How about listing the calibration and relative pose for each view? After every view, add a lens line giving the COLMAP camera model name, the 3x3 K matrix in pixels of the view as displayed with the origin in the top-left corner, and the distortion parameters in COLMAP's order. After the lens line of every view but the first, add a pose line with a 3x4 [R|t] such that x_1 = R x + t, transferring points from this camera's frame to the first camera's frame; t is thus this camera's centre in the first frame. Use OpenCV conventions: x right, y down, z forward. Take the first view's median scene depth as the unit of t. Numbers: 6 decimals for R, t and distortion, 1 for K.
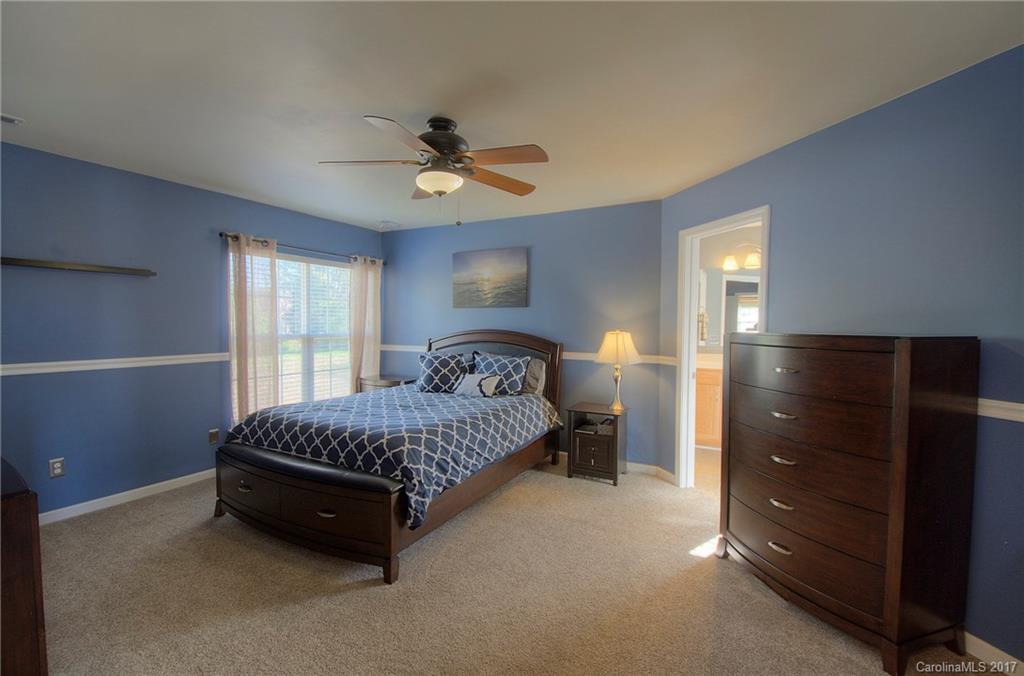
lens RADIAL K [[451.7, 0, 517.9], [0, 451.7, 342.2], [0, 0, 1]] dist [0.002269, -0.000152]
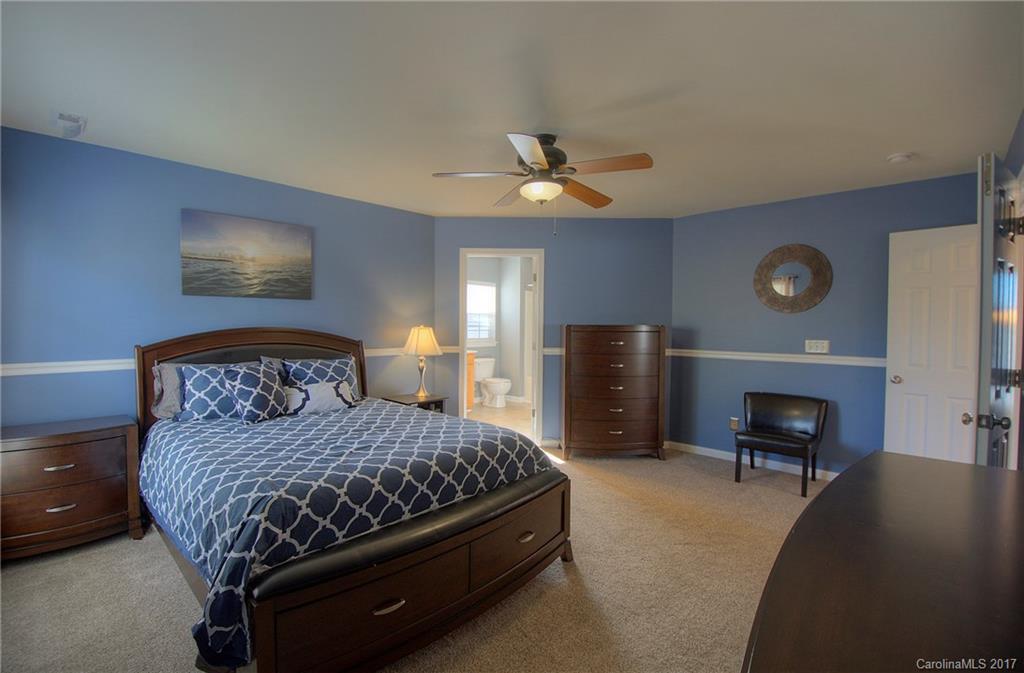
lens RADIAL K [[445.9, 0, 507.5], [0, 445.9, 330.9], [0, 0, 1]] dist [-0.000376, -0.000088]
pose [[0.274737, -0.021665, 0.961275, -0.766891], [0.041317, 0.999089, 0.010709, -0.015826], [-0.960631, 0.036775, 0.275381, 0.485555]]
